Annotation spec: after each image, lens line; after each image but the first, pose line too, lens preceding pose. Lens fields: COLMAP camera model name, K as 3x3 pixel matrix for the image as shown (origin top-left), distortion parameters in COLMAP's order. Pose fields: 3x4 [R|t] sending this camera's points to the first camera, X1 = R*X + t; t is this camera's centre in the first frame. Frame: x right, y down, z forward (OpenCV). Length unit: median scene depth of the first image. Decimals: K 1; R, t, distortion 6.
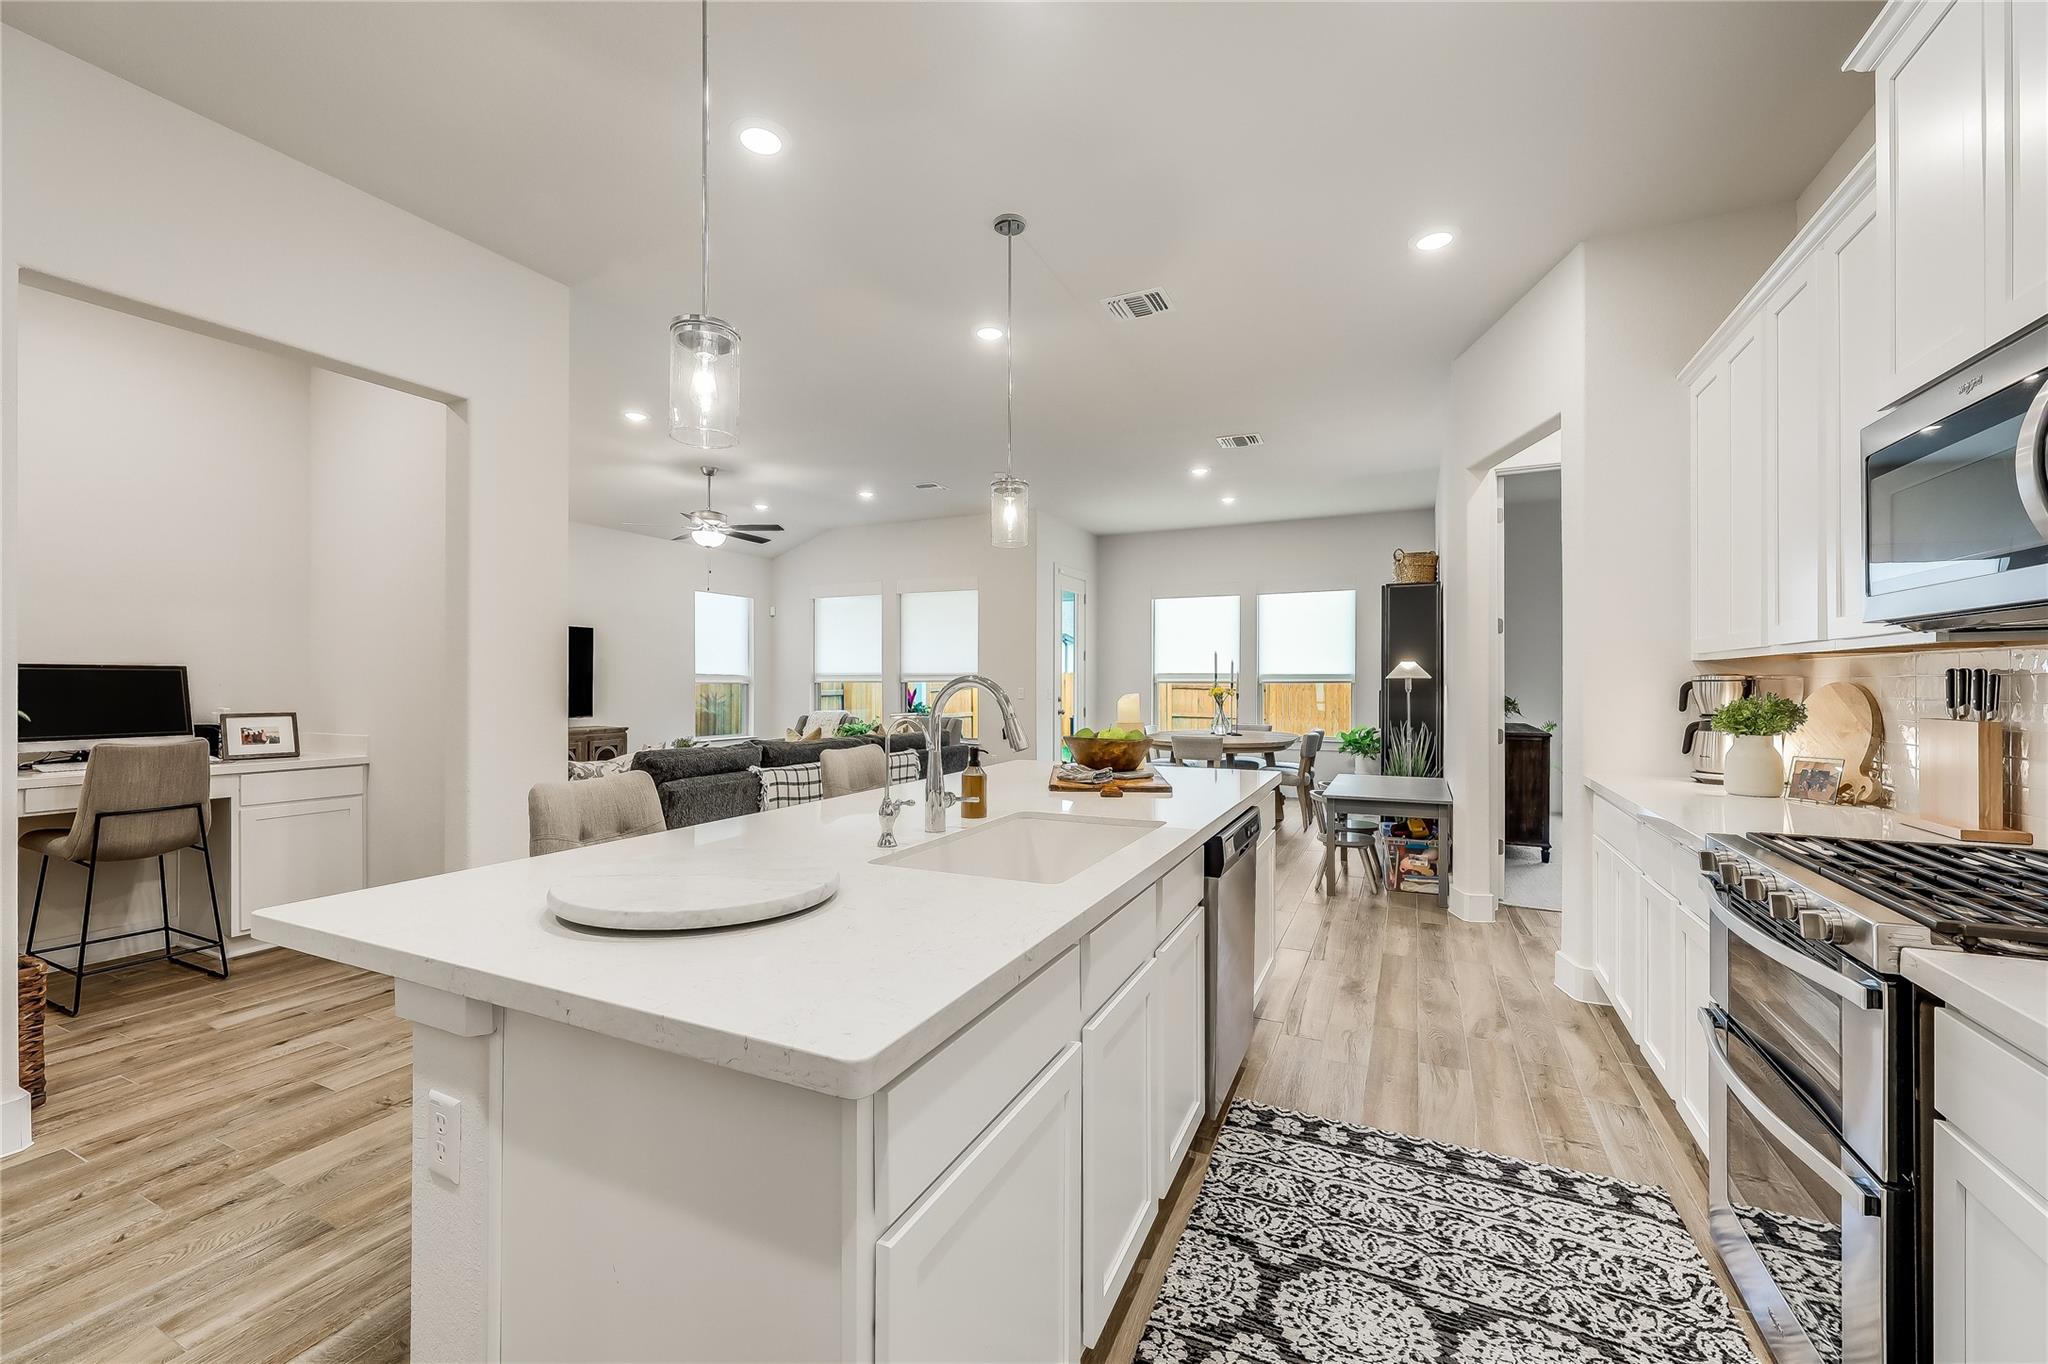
lens RADIAL K [[833.1, 0, 1024.0], [0, 833.1, 682.0], [0, 0, 1]] dist [0.002593, 0.000392]
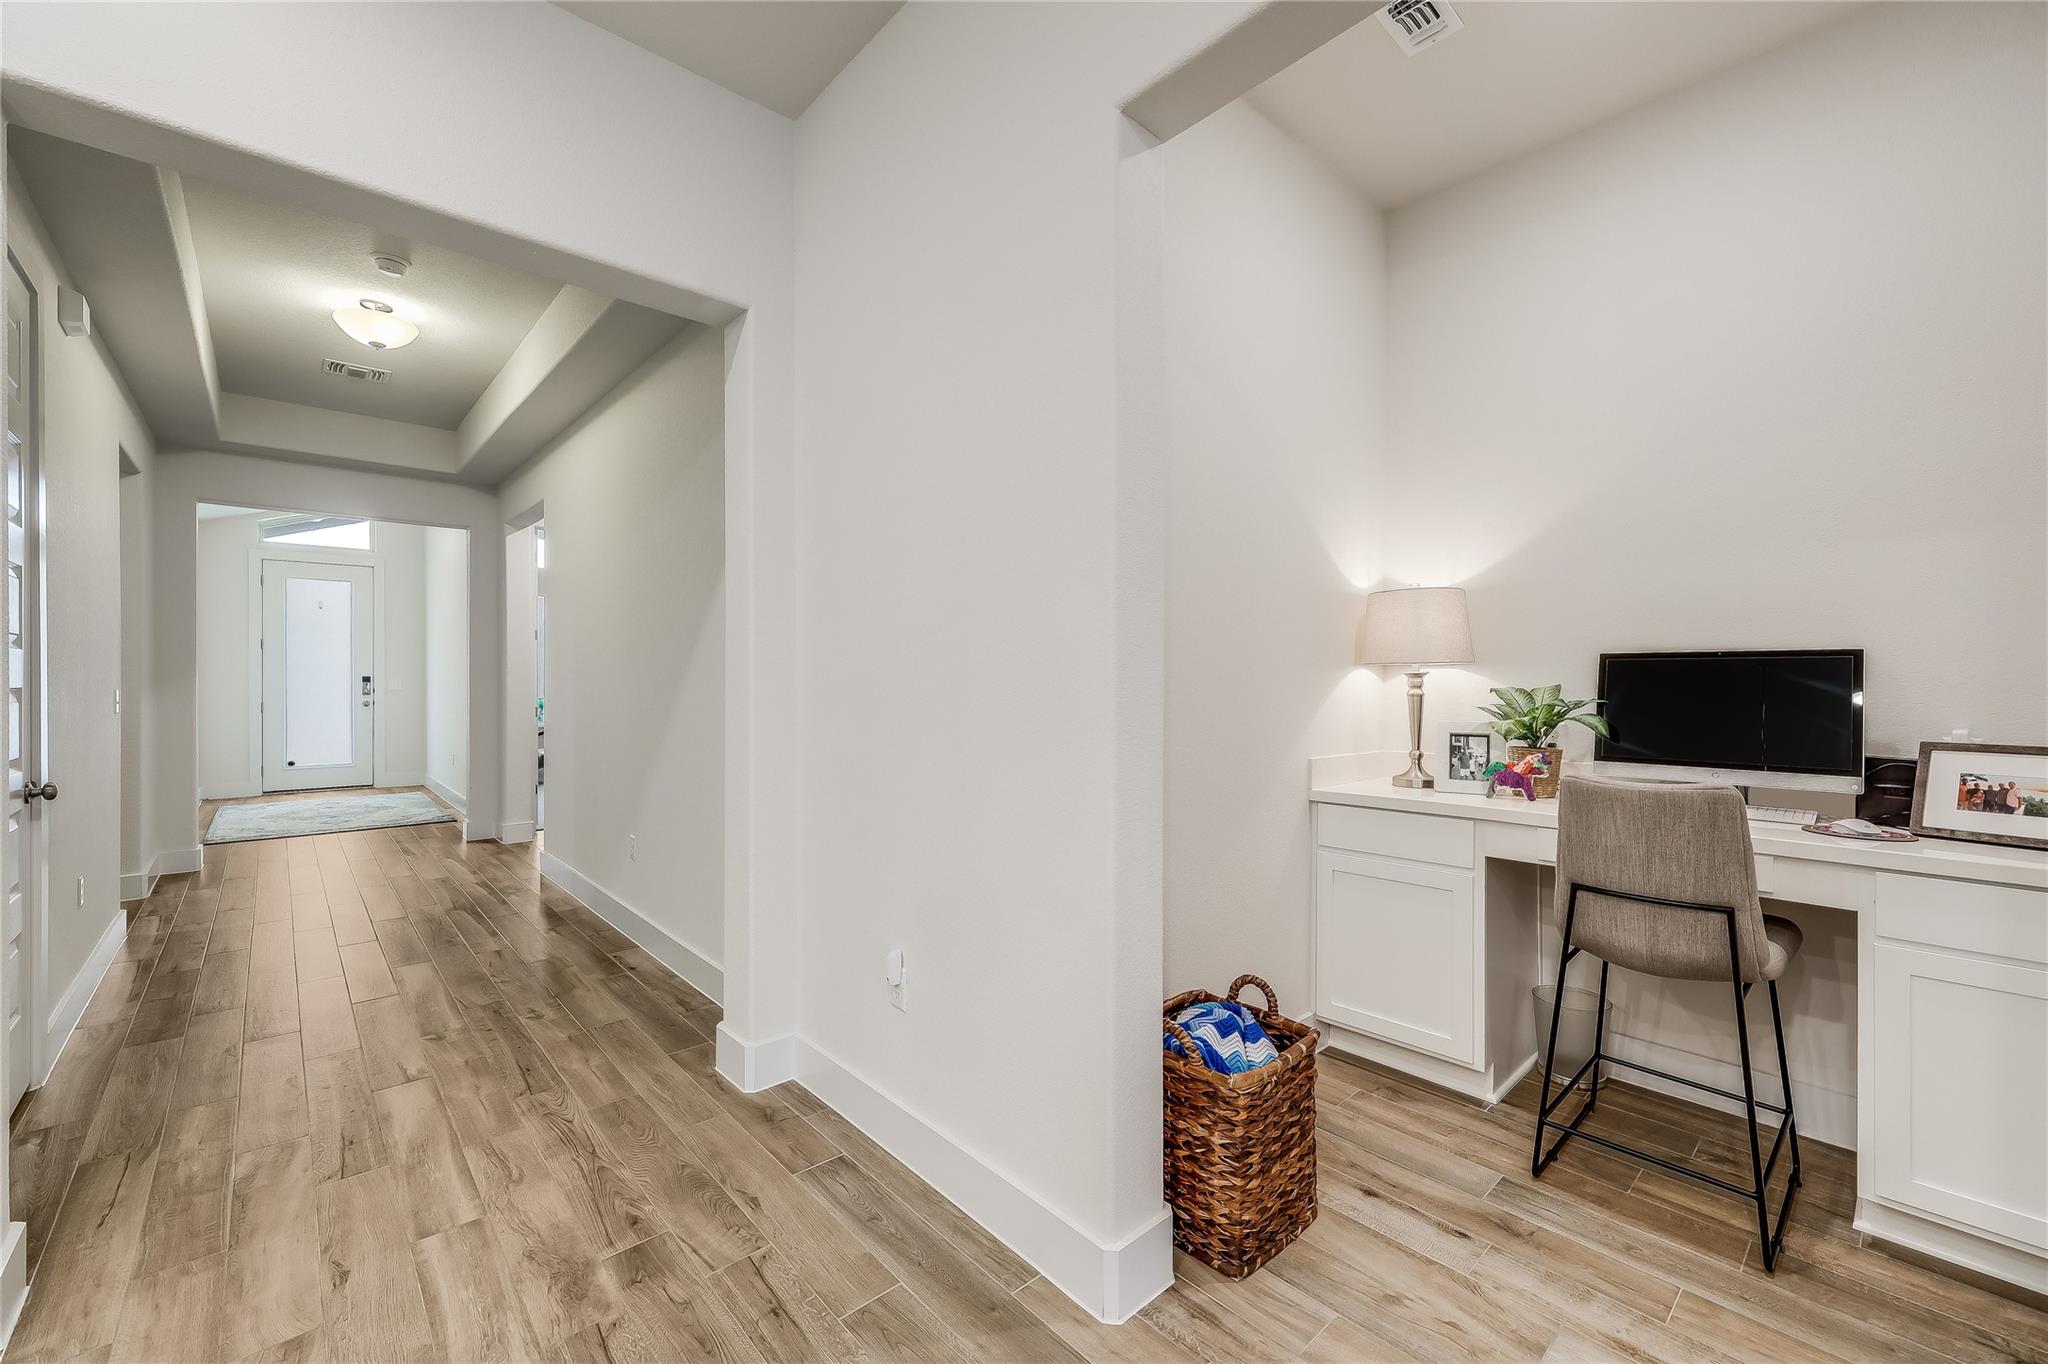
lens RADIAL K [[833.1, 0, 1024.0], [0, 833.1, 682.0], [0, 0, 1]] dist [0.002593, 0.000392]
pose [[-0.389928, 0.009173, -0.920800, -0.325146], [0.000759, 0.999953, 0.009640, -0.002577], [0.920845, 0.003060, -0.389917, 0.782610]]
